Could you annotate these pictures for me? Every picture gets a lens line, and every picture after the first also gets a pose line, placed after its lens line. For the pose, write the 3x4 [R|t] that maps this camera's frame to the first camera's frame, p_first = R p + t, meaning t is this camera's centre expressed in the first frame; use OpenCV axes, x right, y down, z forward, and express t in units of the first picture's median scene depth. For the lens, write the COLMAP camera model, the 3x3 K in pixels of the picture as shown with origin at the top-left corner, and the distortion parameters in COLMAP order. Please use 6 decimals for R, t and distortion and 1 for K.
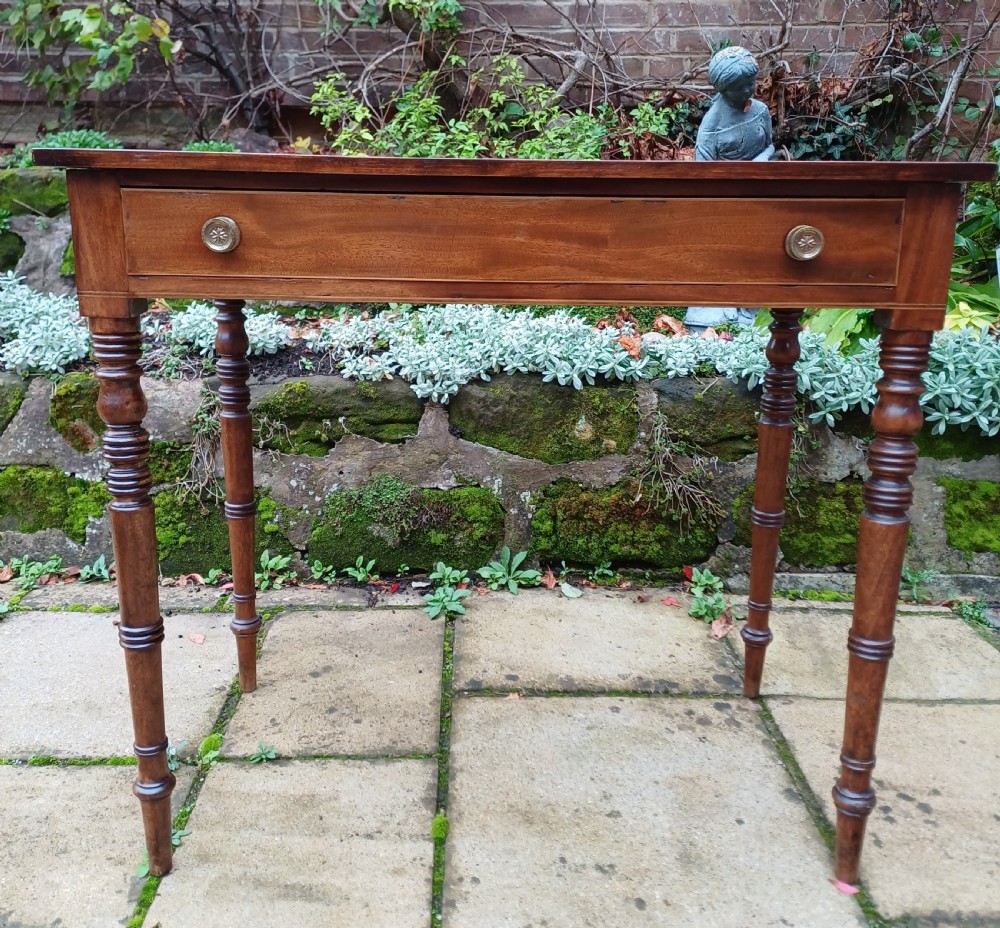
lens RADIAL K [[972.2, 0, 503.6], [0, 972.2, 417.3], [0, 0, 1]] dist [0.140717, -0.211192]
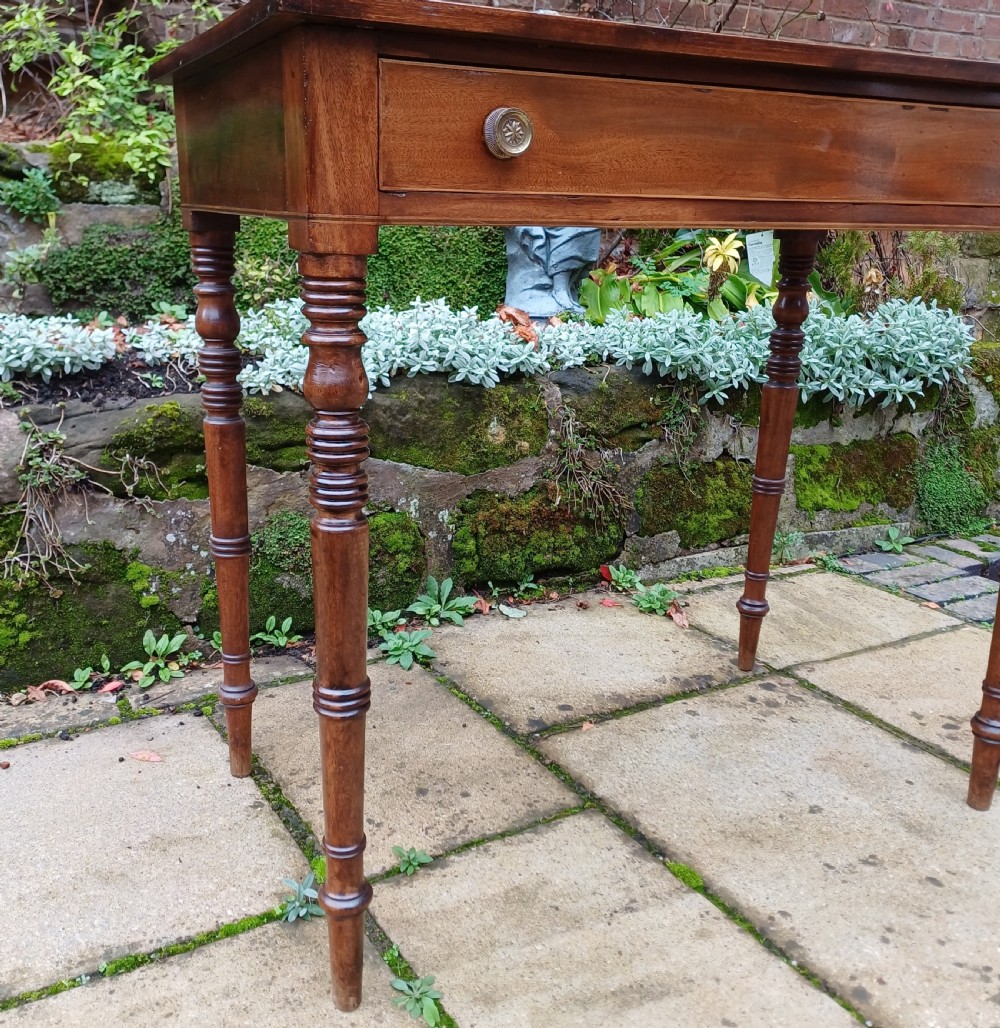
lens RADIAL K [[1008.0, 0, 475.9], [0, 1008.0, 508.5], [0, 0, 1]] dist [0.156356, -0.266206]
pose [[0.873262, -0.127377, 0.470307, -0.380109], [0.100881, 0.991576, 0.081241, 0.004290], [-0.476693, -0.023499, 0.878755, 0.194852]]
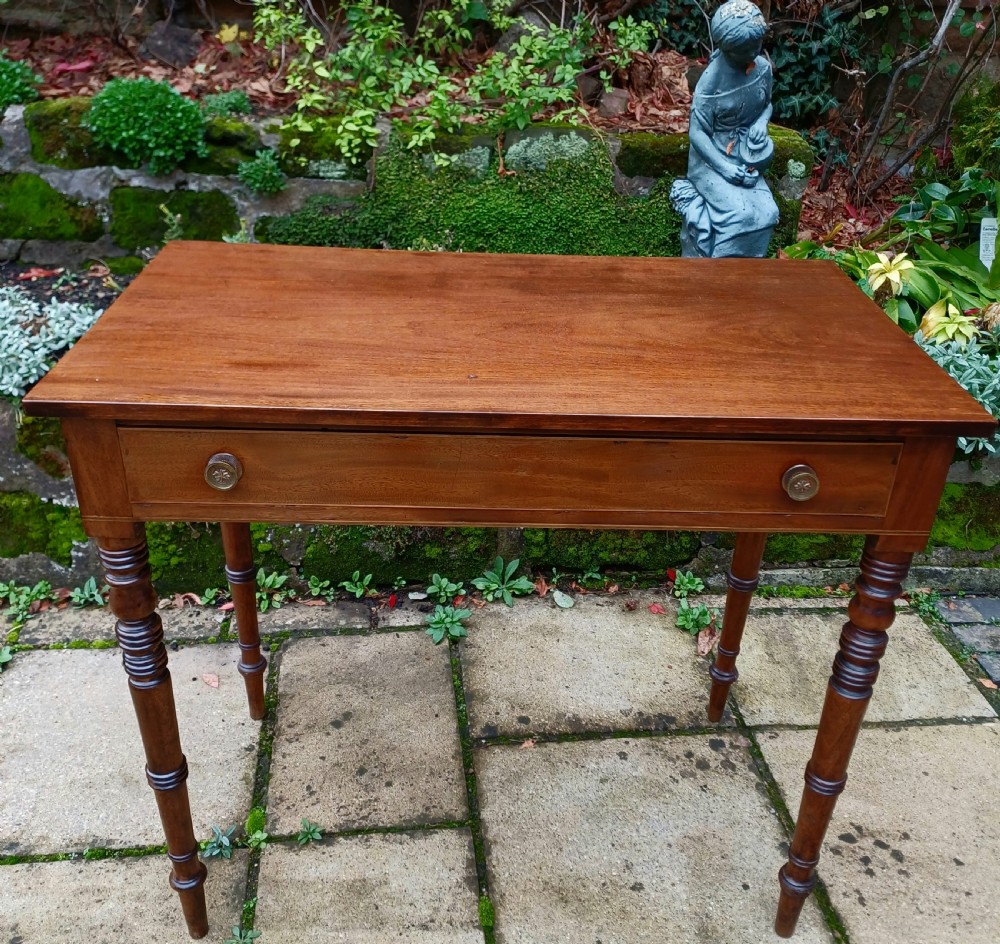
lens RADIAL K [[976.2, 0, 509.9], [0, 976.2, 485.1], [0, 0, 1]] dist [0.152532, -0.249891]
pose [[0.995028, -0.024784, 0.096463, -0.084453], [-0.003096, 0.960378, 0.278684, -0.228629], [-0.099547, -0.277597, 0.955526, 0.036015]]
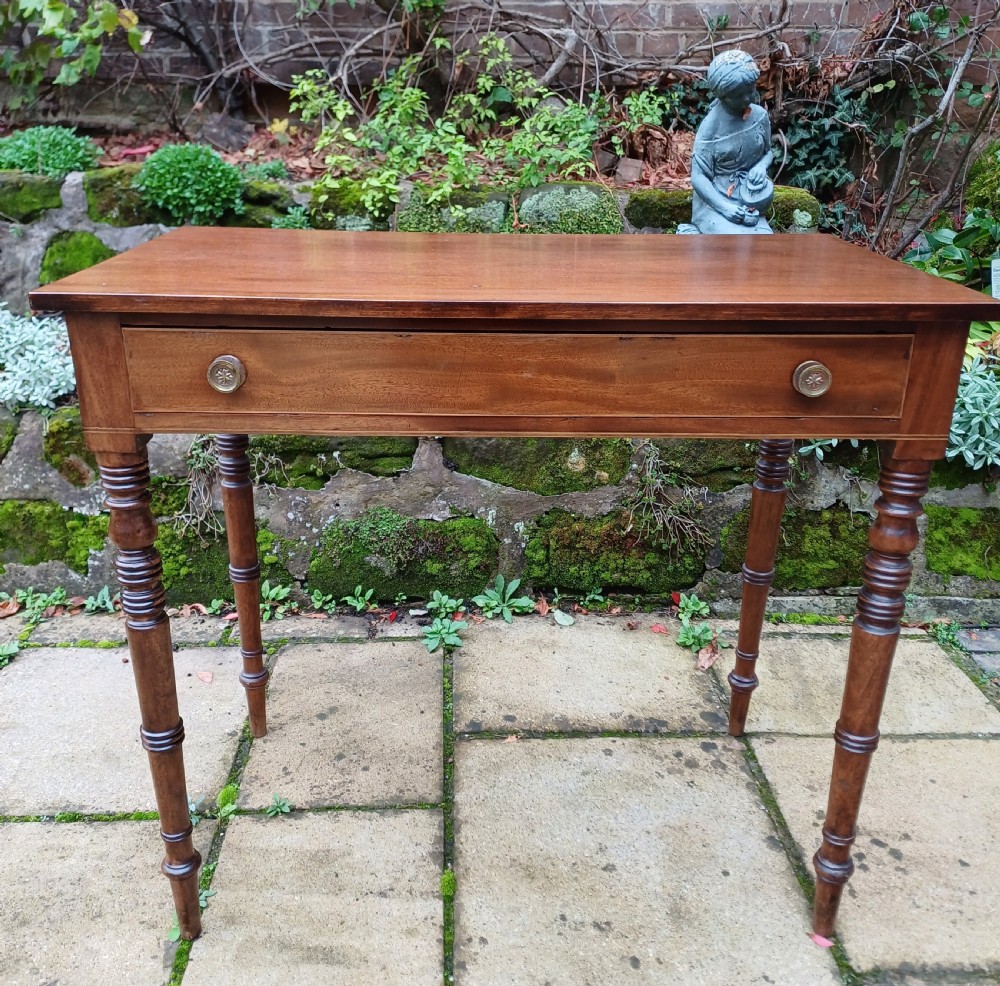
lens RADIAL K [[964.8, 0, 500.0], [0, 964.8, 493.0], [0, 0, 1]] dist [0.153753, -0.253458]
pose [[0.999836, -0.007460, 0.016473, -0.014059], [0.005018, 0.989623, 0.143601, -0.100423], [-0.017373, -0.143495, 0.989499, 0.002370]]
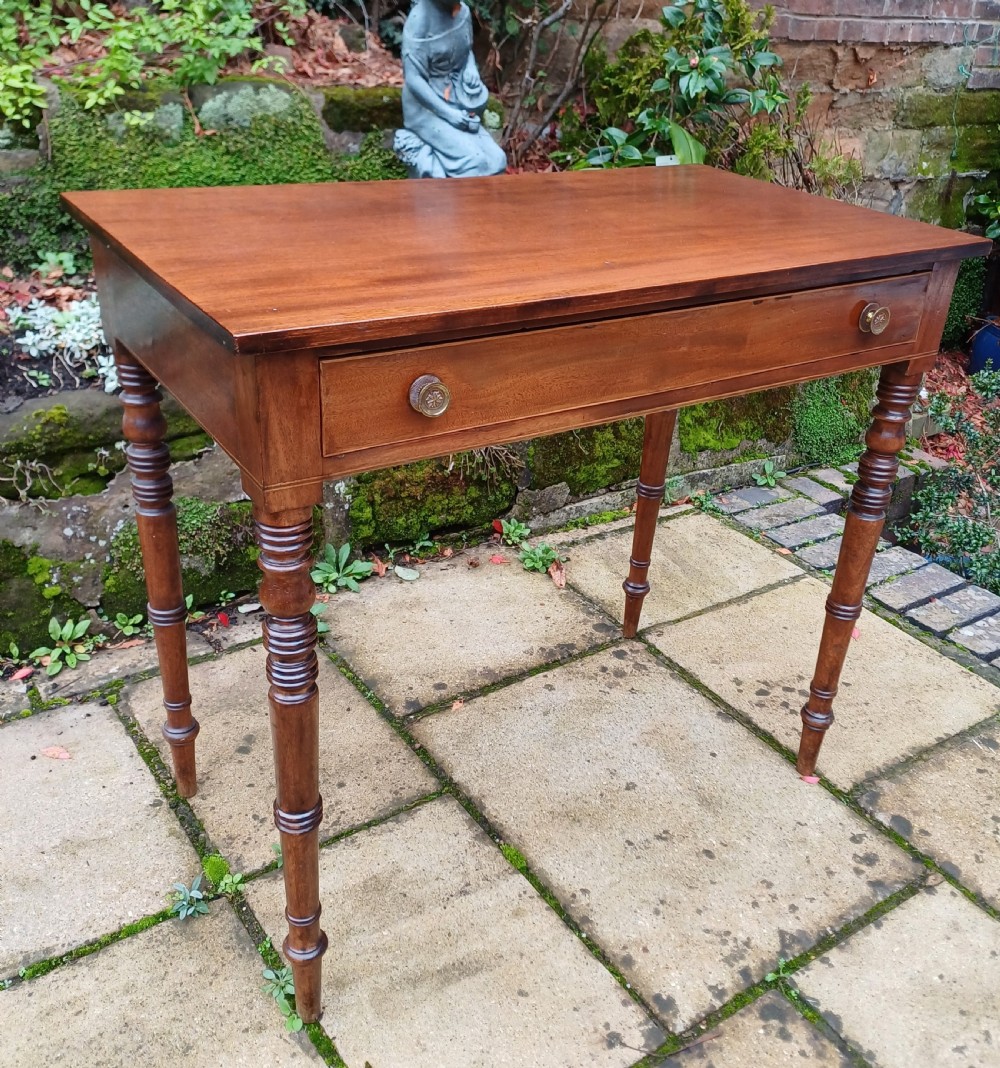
lens RADIAL K [[1045.9, 0, 537.9], [0, 1045.9, 515.2], [0, 0, 1]] dist [0.133745, -0.203094]
pose [[0.826873, -0.223293, 0.516161, -0.346747], [0.079369, 0.954947, 0.285966, -0.166151], [-0.556761, -0.195490, 0.807342, 0.084979]]
